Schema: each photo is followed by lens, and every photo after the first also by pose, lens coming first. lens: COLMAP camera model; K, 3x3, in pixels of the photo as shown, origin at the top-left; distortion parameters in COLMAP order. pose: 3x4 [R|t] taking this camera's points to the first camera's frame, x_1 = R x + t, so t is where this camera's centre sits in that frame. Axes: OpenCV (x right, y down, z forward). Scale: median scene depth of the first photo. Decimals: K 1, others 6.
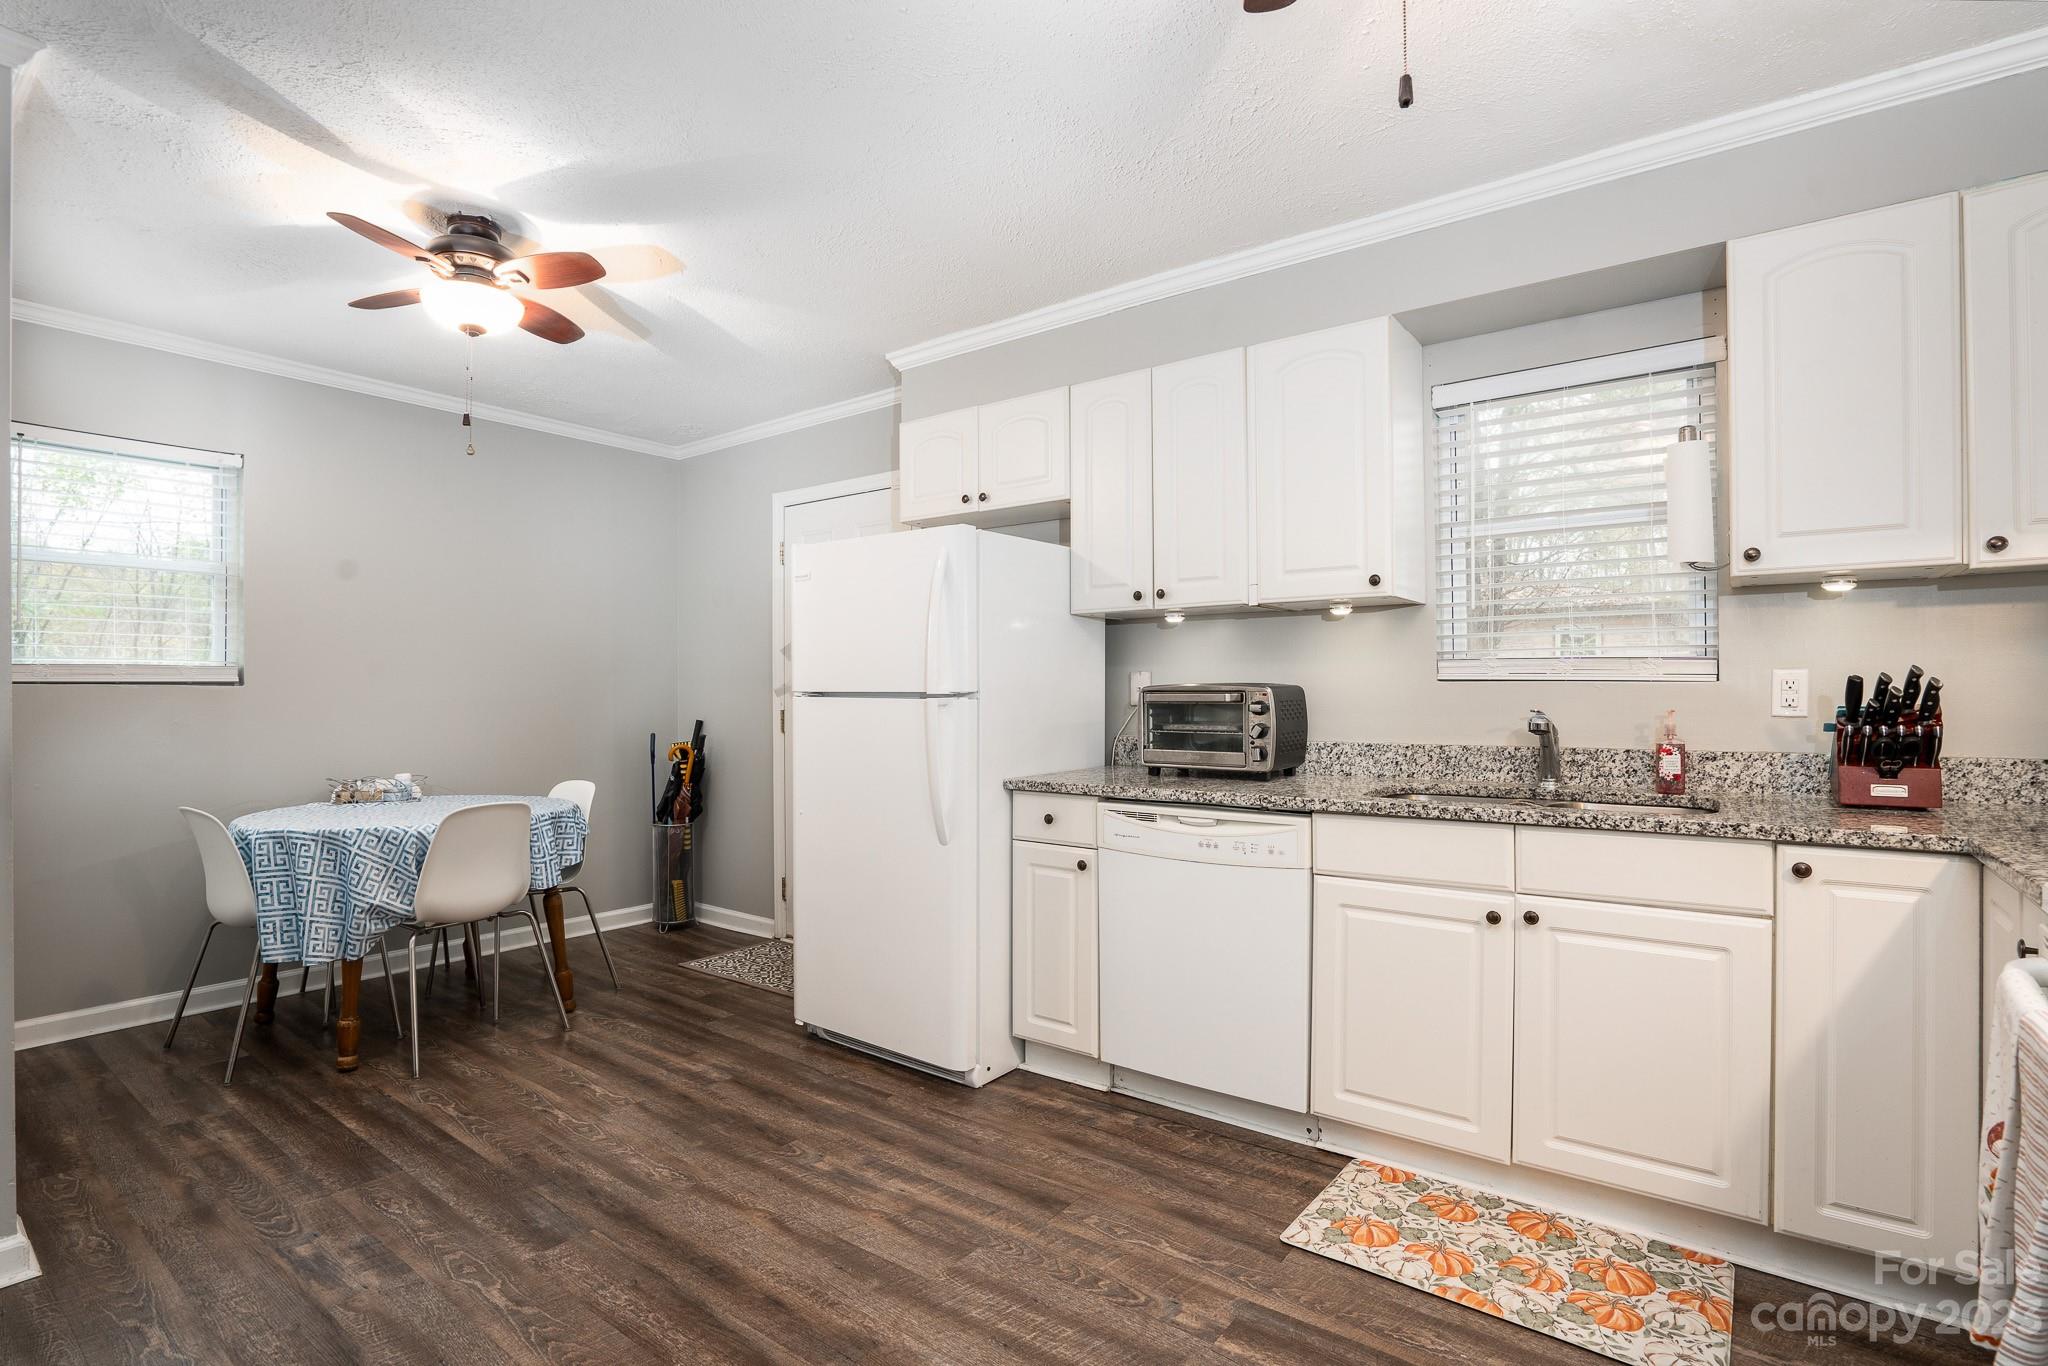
lens RADIAL K [[960.2, 0, 1032.2], [0, 960.2, 691.8], [0, 0, 1]] dist [-0.066870, 0.023646]
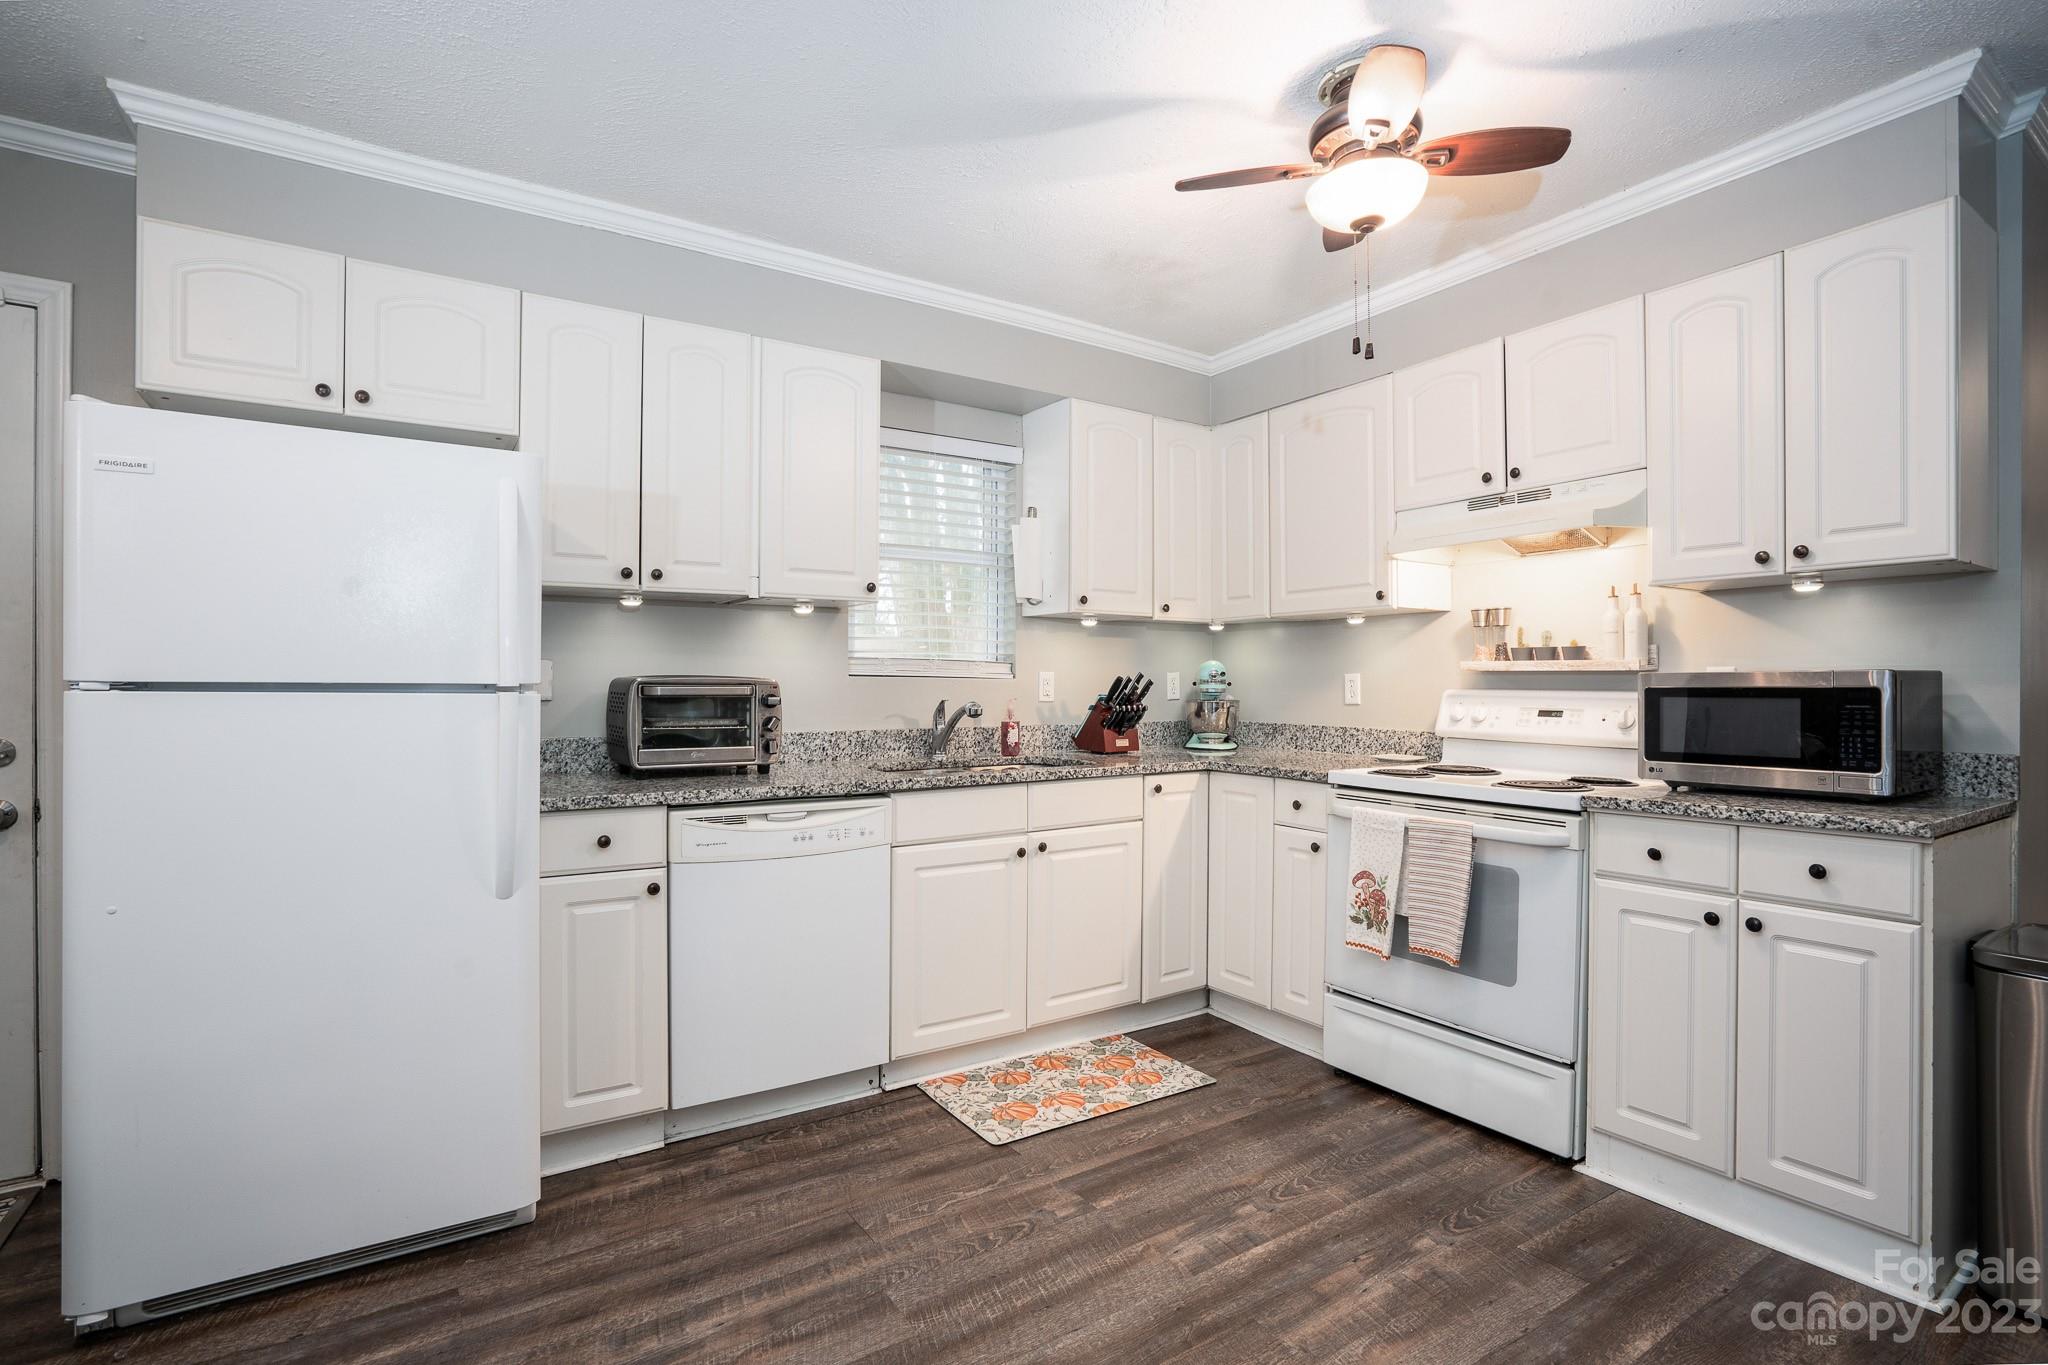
lens RADIAL K [[960.2, 0, 1032.2], [0, 960.2, 691.3], [0, 0, 1]] dist [-0.066870, 0.023646]
pose [[0.339988, -0.002347, 0.940427, -0.721473], [-0.001843, 0.999993, 0.003162, 0.003480], [-0.940428, -0.002809, 0.339981, 0.466494]]
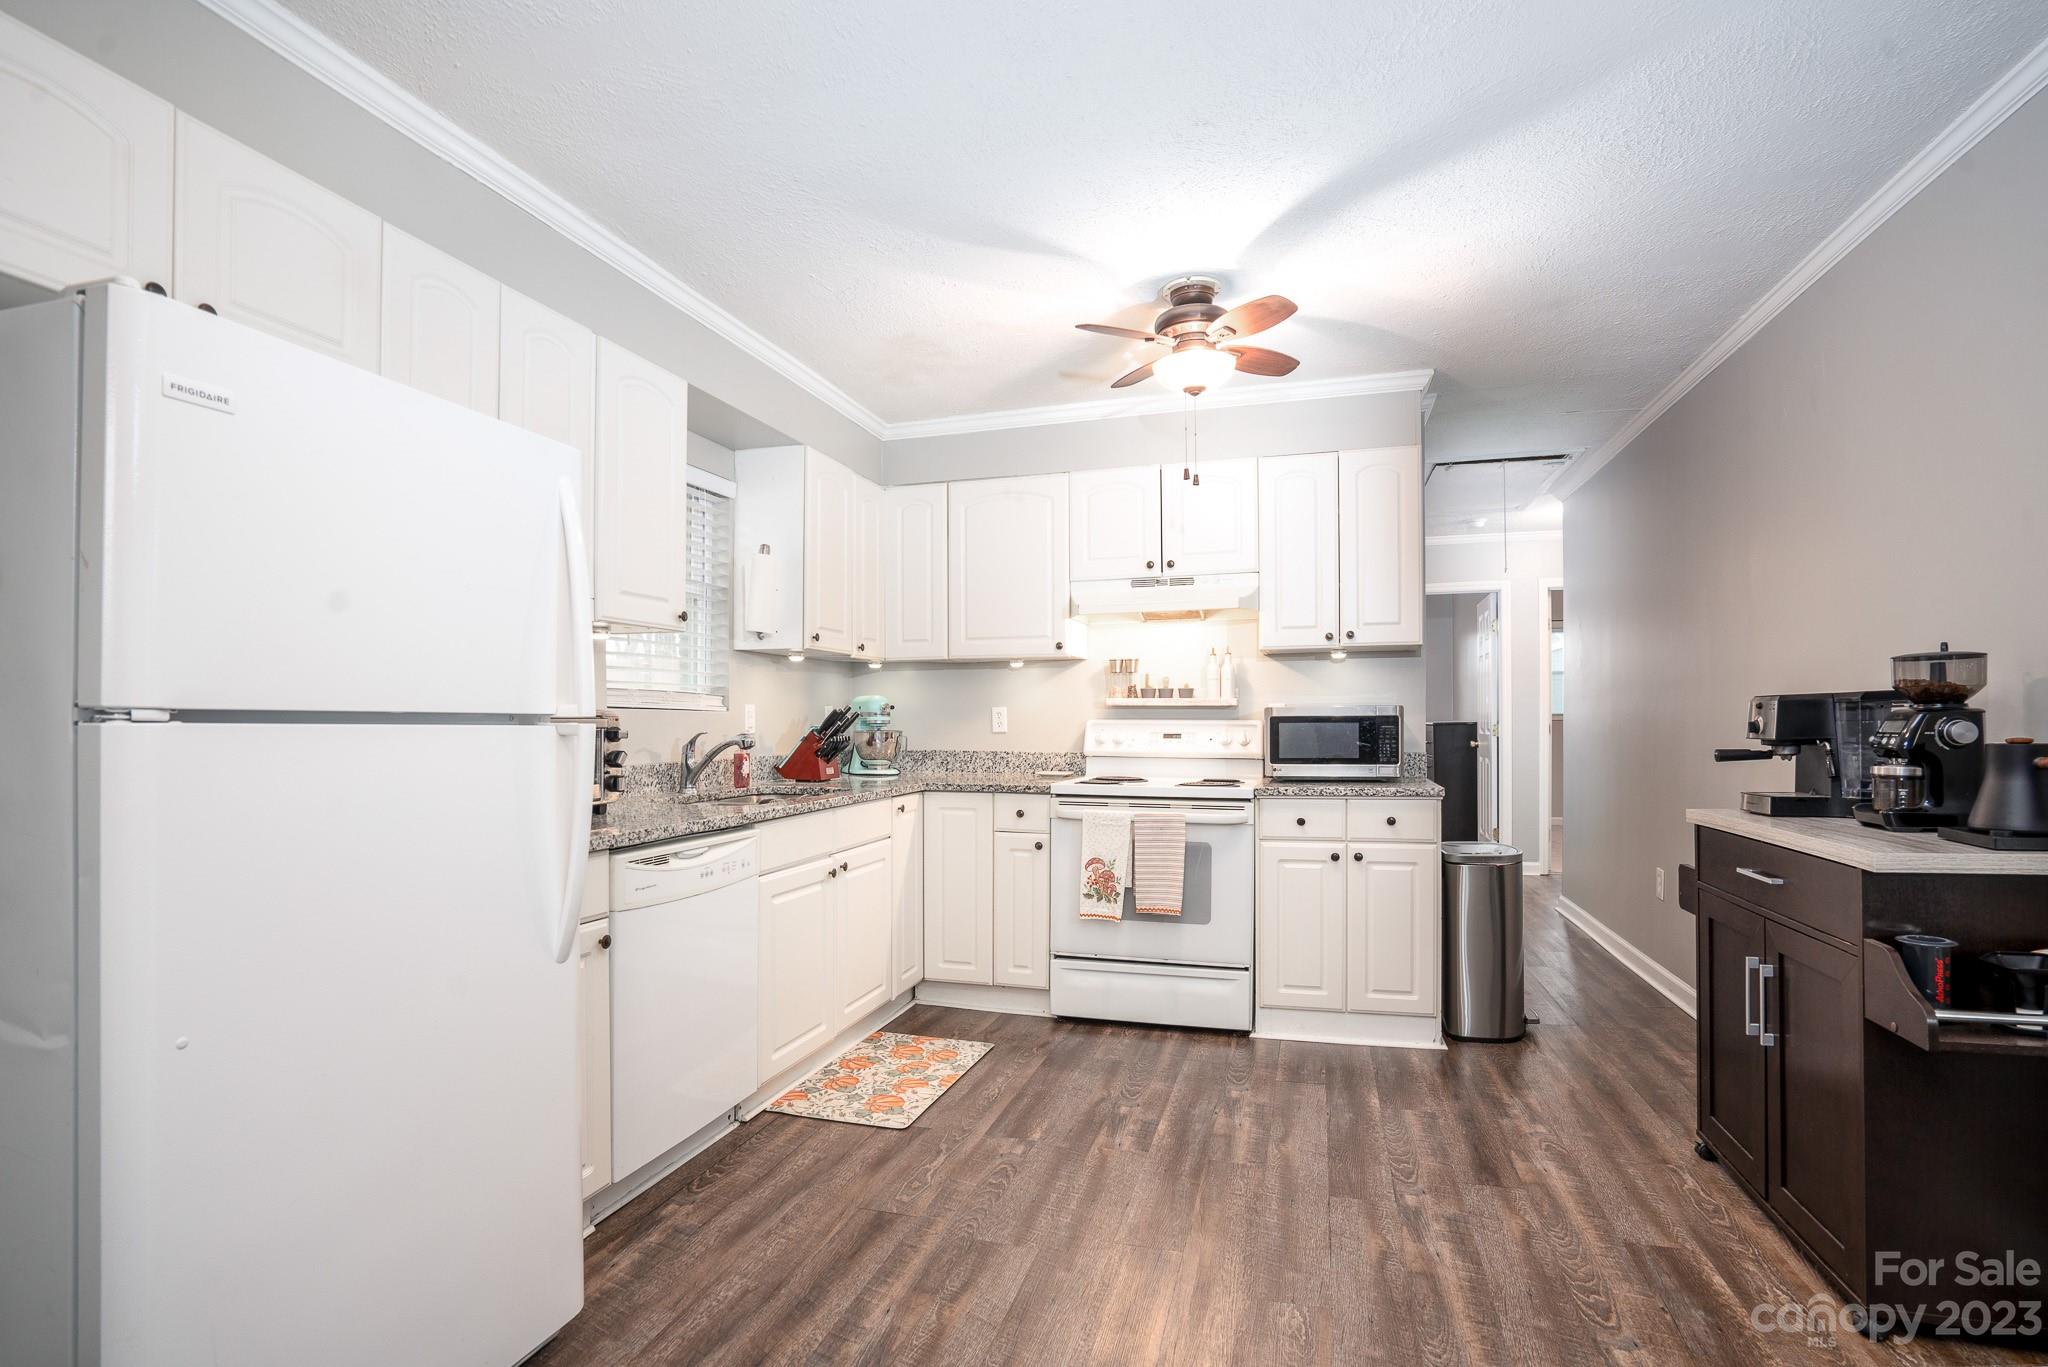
lens RADIAL K [[944.6, 0, 1049.2], [0, 944.6, 733.5], [0, 0, 1]] dist [-0.066191, 0.000563]
pose [[-0.345768, -0.009588, 0.938271, -0.882817], [0.004776, 0.999917, 0.011978, 0.008798], [-0.938308, 0.008623, -0.345693, 1.068944]]
